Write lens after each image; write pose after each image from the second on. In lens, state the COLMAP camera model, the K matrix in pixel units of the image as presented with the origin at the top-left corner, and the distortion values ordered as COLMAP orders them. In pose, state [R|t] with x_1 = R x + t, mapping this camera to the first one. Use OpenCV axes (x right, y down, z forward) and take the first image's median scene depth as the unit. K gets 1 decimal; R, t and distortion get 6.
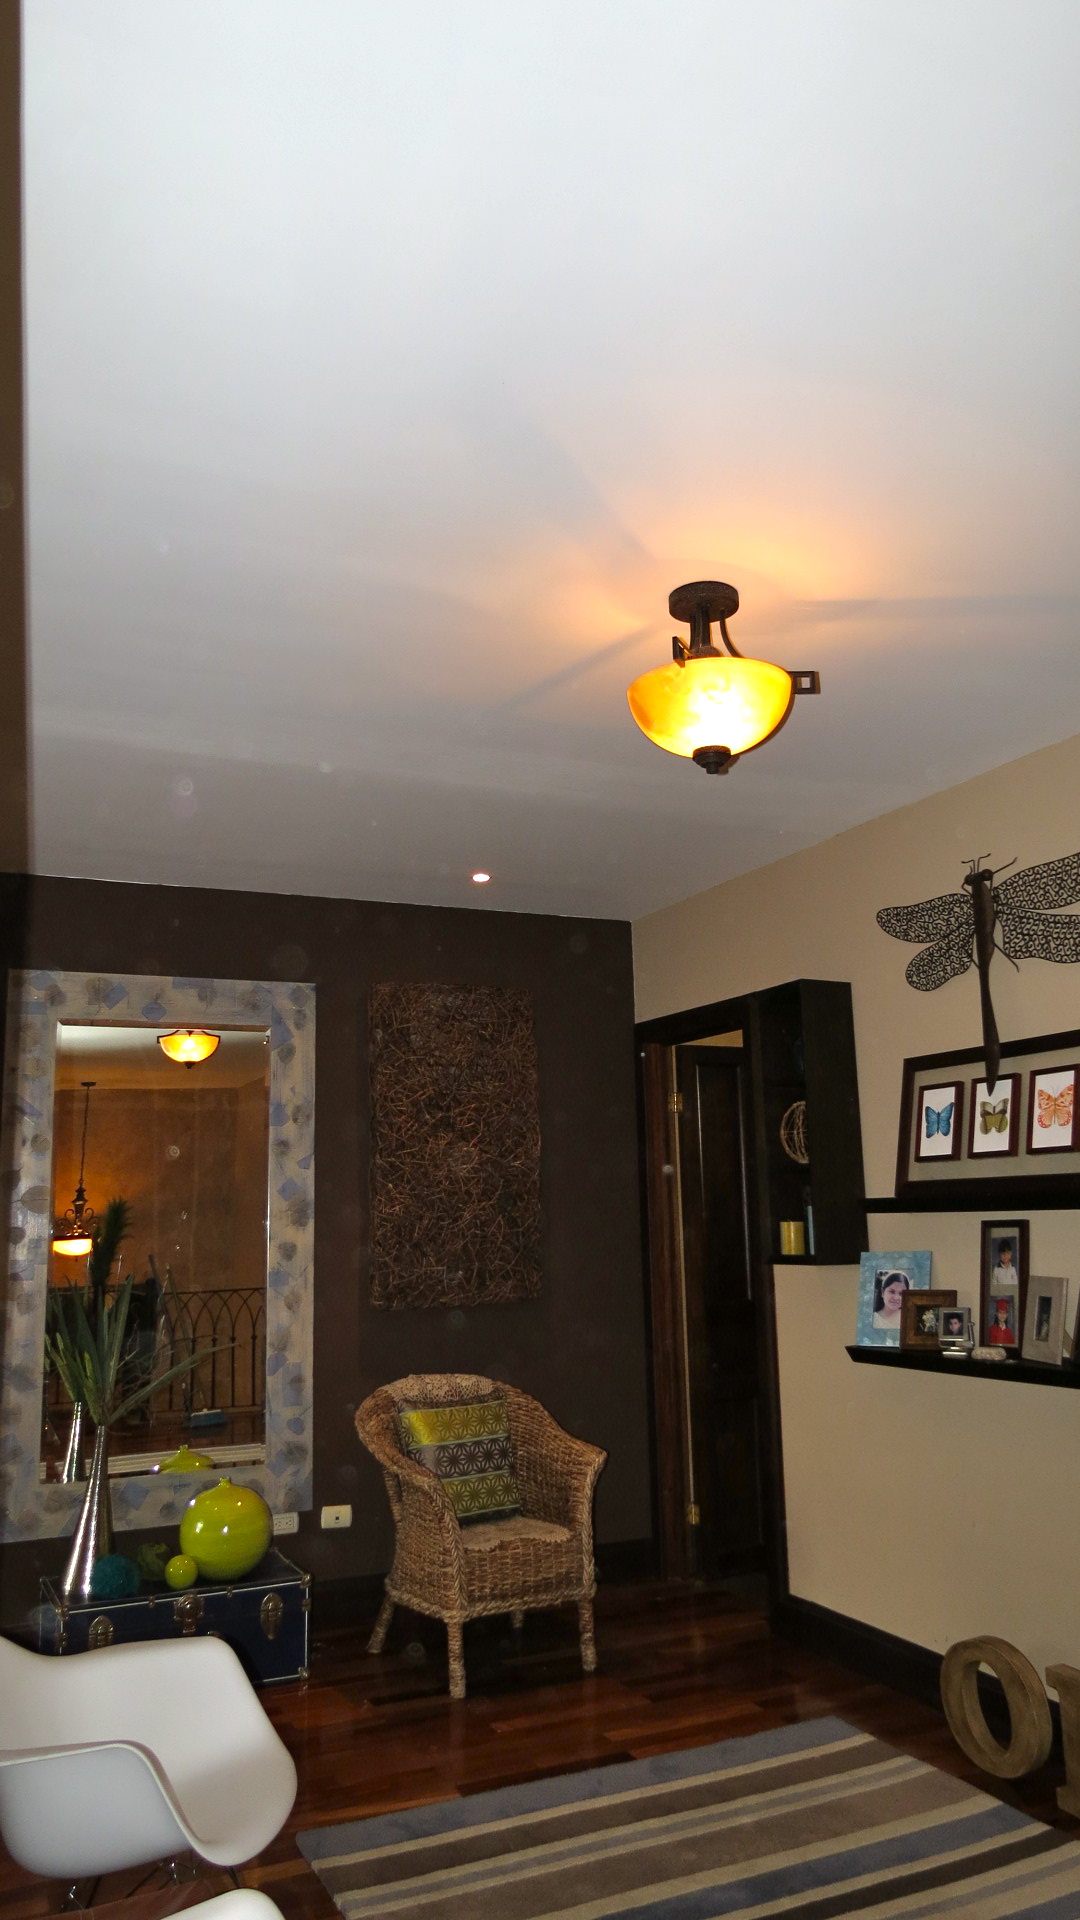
lens RADIAL K [[1362.9, 0, 541.0], [0, 1362.9, 955.6], [0, 0, 1]] dist [-0.046825, 0.021650]
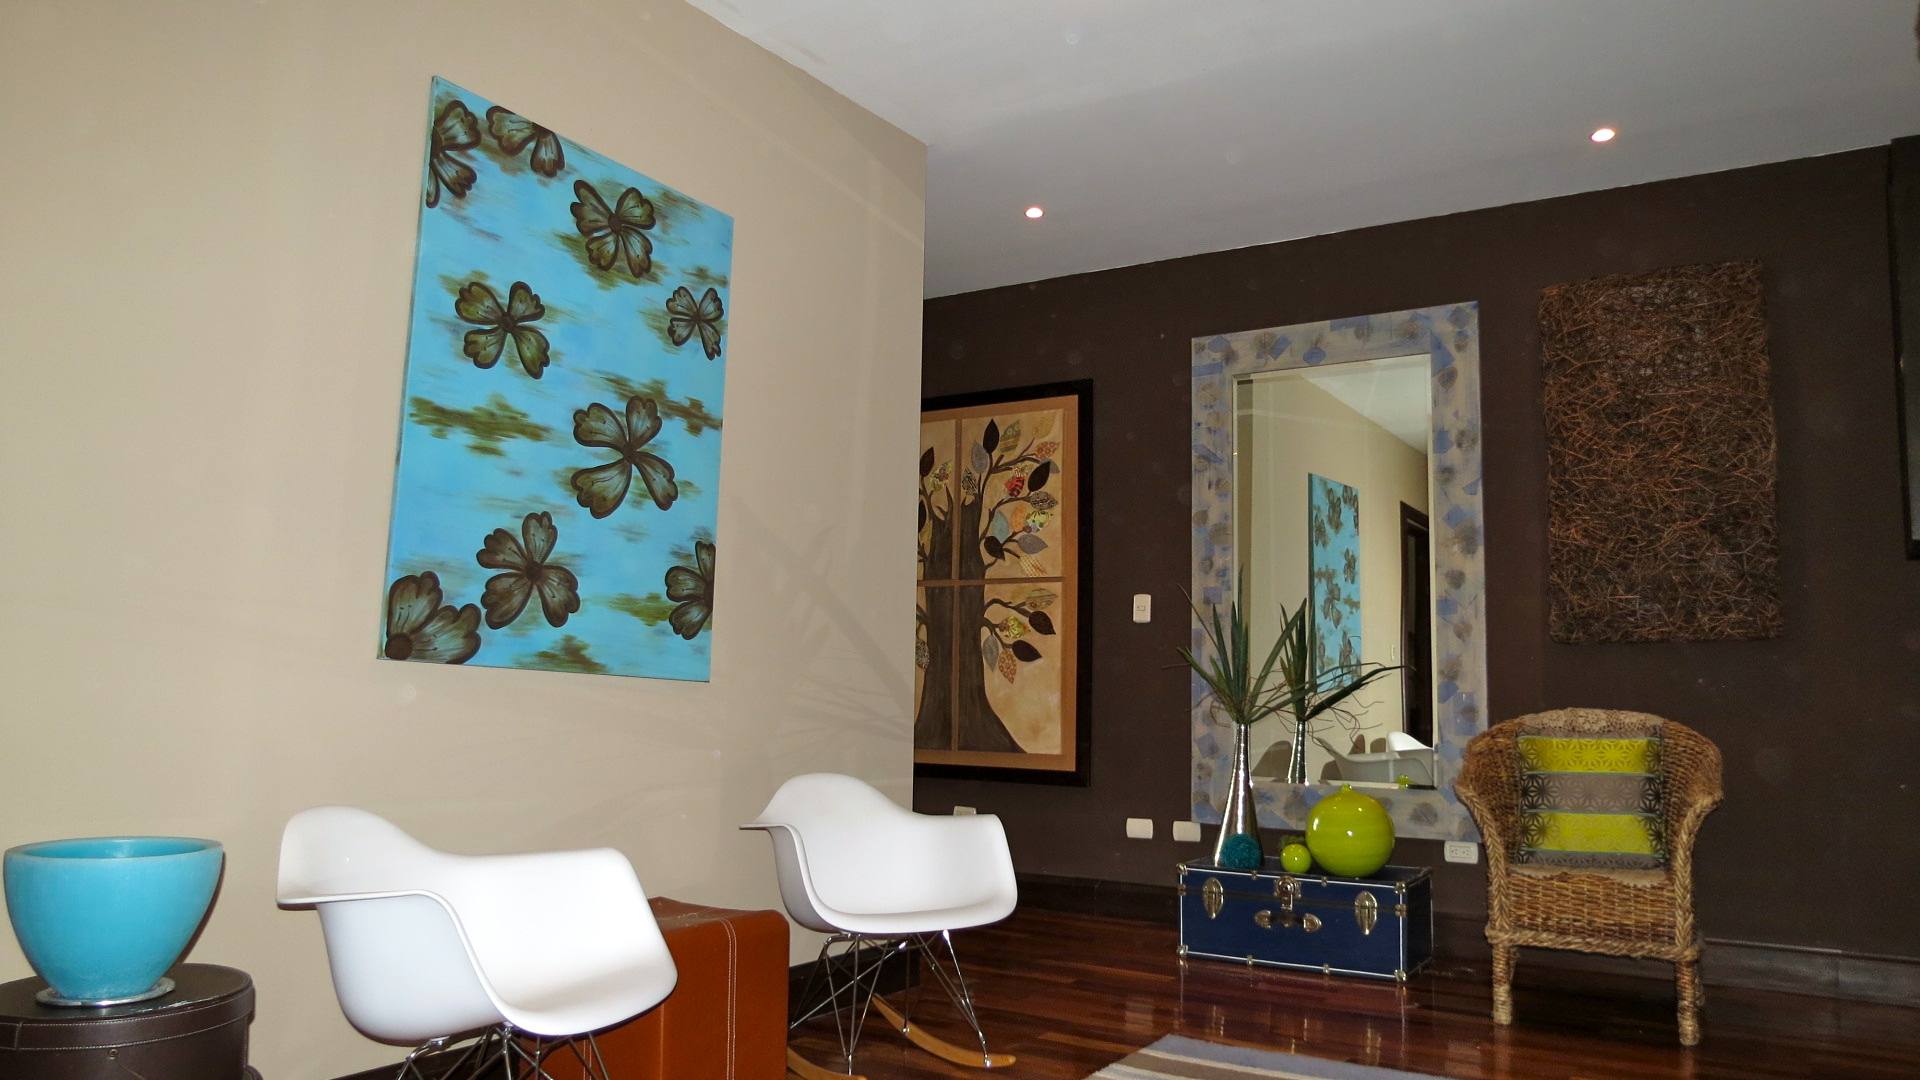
lens RADIAL K [[1362.9, 0, 954.5], [0, 1362.9, 536.4], [0, 0, 1]] dist [-0.046825, 0.021650]
pose [[0.541772, -0.059799, -0.838396, 0.490152], [0.124876, 0.992123, 0.009931, 0.151513], [0.831198, -0.110075, 0.544971, 0.204387]]
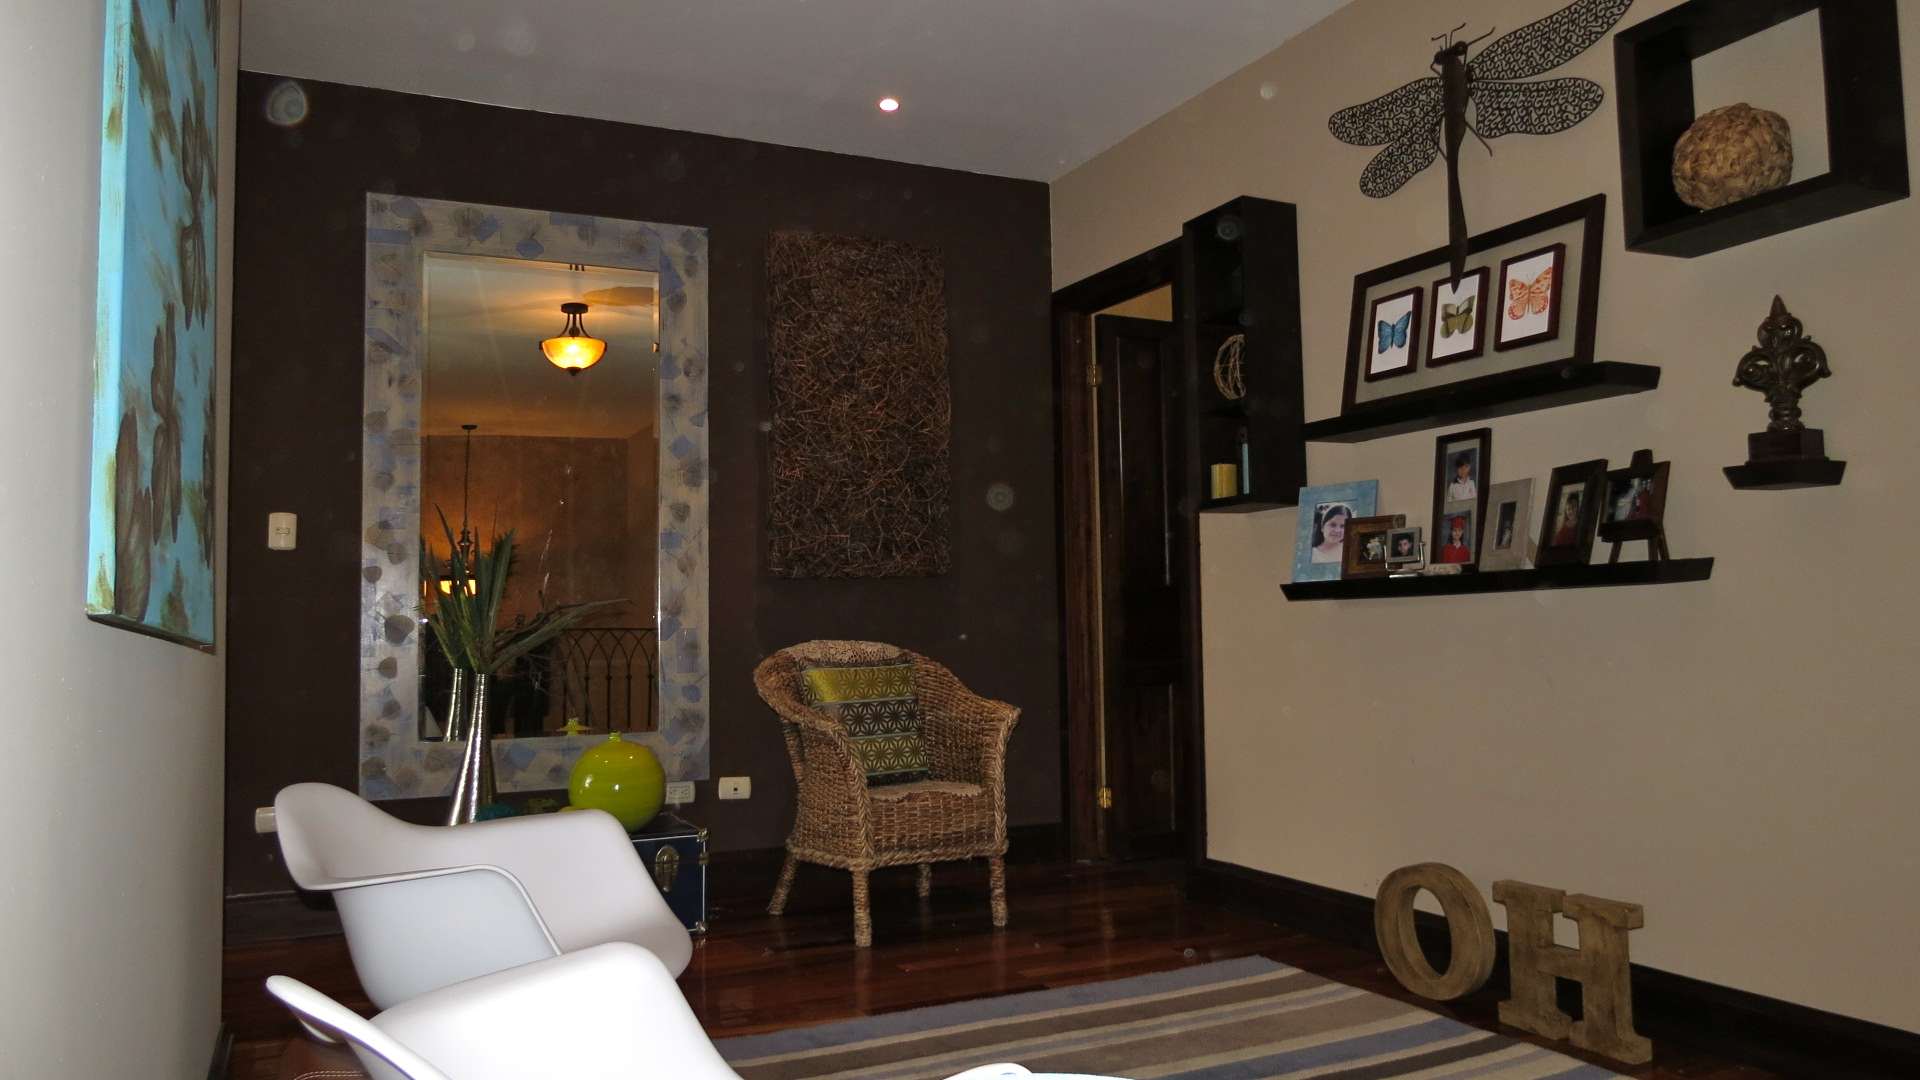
lens RADIAL K [[1362.9, 0, 967.2], [0, 1362.9, 541.5], [0, 0, 1]] dist [-0.046825, 0.021650]
pose [[0.999699, 0.008553, 0.022990, -0.011933], [-0.011401, 0.991871, 0.126733, 0.133077], [-0.021719, -0.126957, 0.991670, 0.074445]]
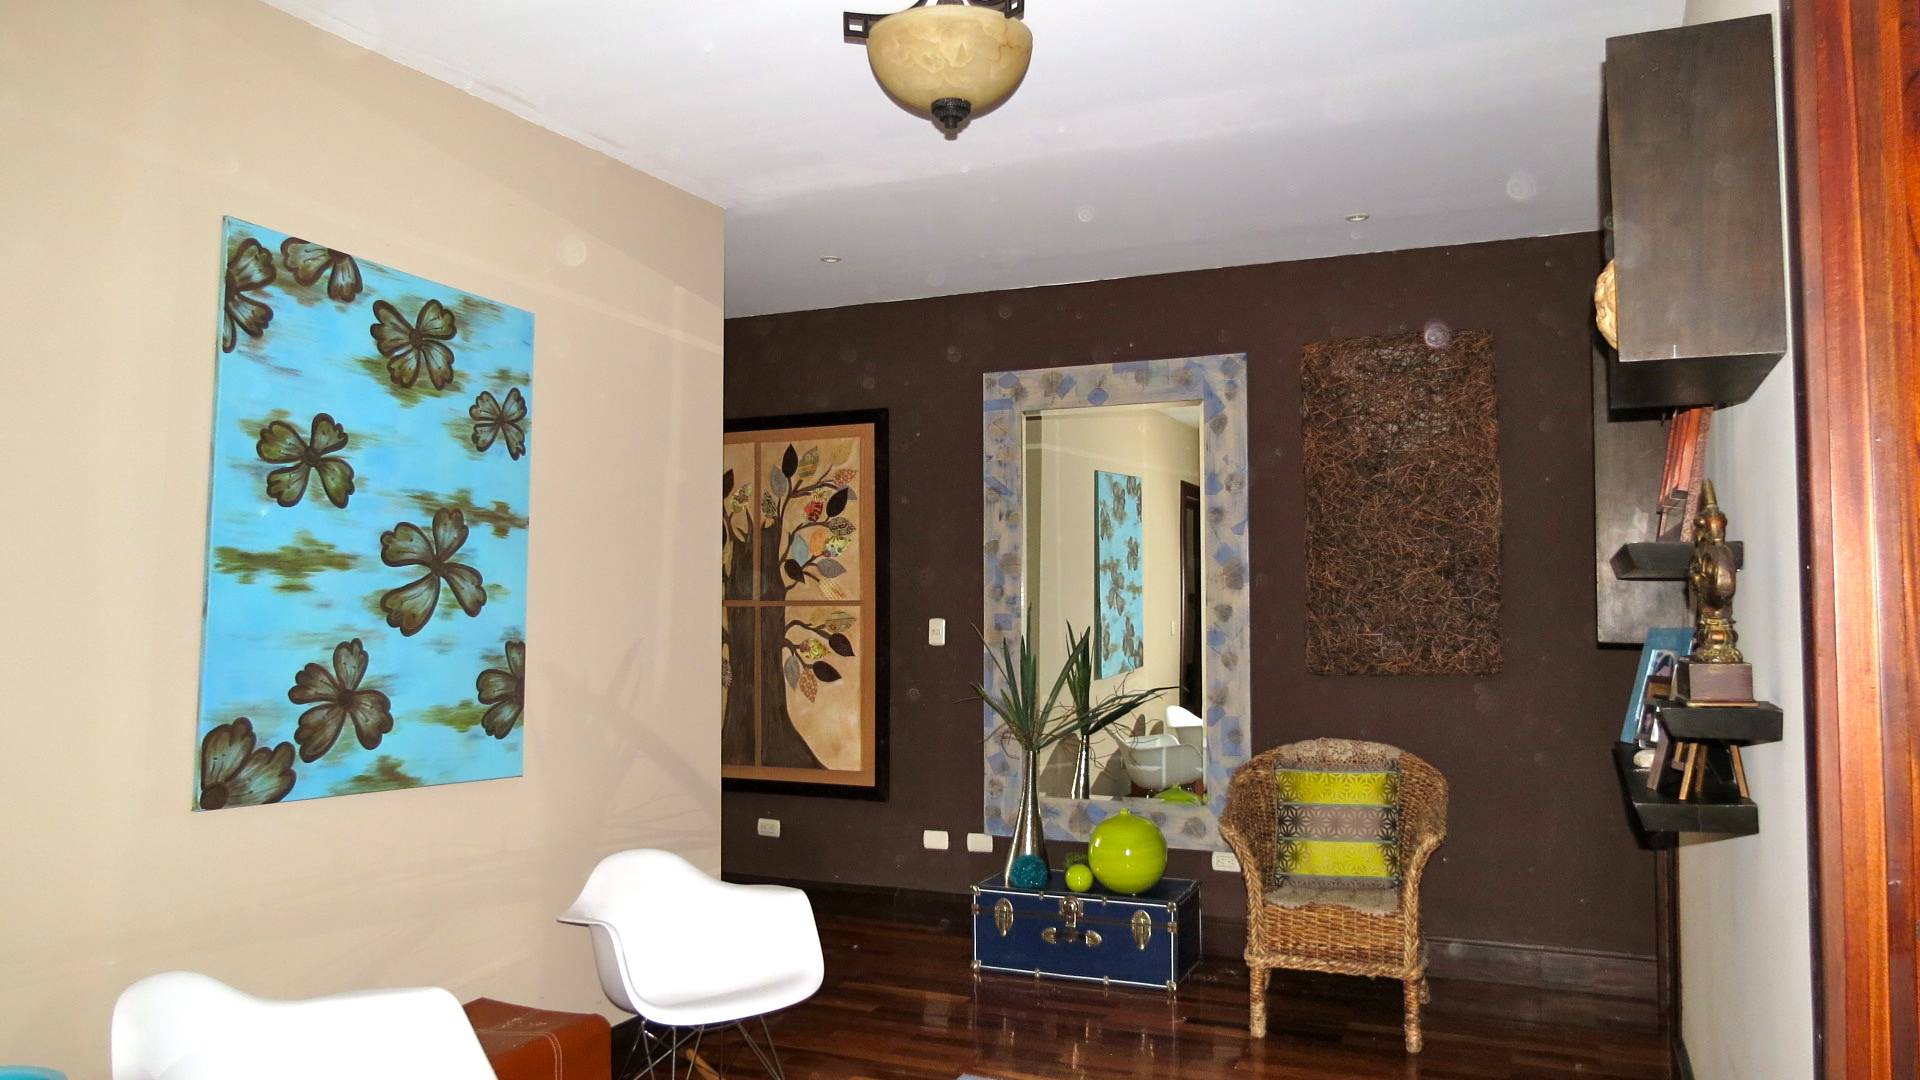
lens RADIAL K [[1362.9, 0, 952.1], [0, 1362.9, 536.7], [0, 0, 1]] dist [-0.046825, 0.021650]
pose [[0.658830, -0.015179, -0.752139, 0.530238], [0.126188, 0.987861, 0.090597, 0.043234], [0.741633, -0.154599, 0.652747, 0.189498]]
